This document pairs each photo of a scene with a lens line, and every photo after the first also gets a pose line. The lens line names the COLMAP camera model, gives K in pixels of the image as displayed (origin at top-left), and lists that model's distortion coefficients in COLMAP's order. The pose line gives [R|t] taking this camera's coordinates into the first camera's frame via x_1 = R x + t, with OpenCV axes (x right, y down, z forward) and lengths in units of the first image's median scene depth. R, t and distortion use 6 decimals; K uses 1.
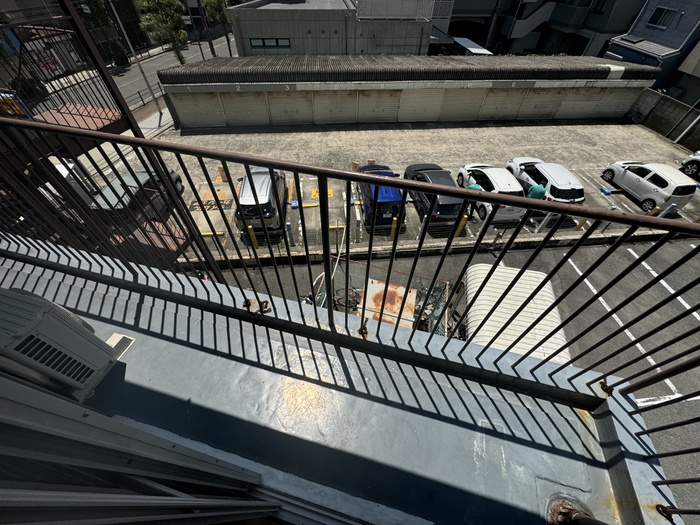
lens RADIAL K [[284.6, 0, 347.0], [0, 284.6, 266.0], [0, 0, 1]] dist [0.000113, -0.000056]
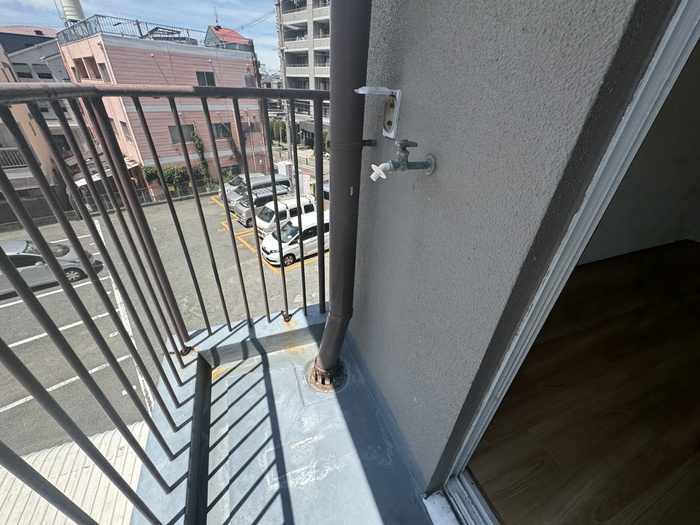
lens RADIAL K [[280.0, 0, 349.2], [0, 280.0, 262.1], [0, 0, 1]] dist [-0.002338, 0.000245]
pose [[-0.583509, -0.453121, 0.673943, 0.064675], [0.590780, 0.332567, 0.735104, 0.003100], [-0.557222, 0.827092, 0.073639, 0.166828]]
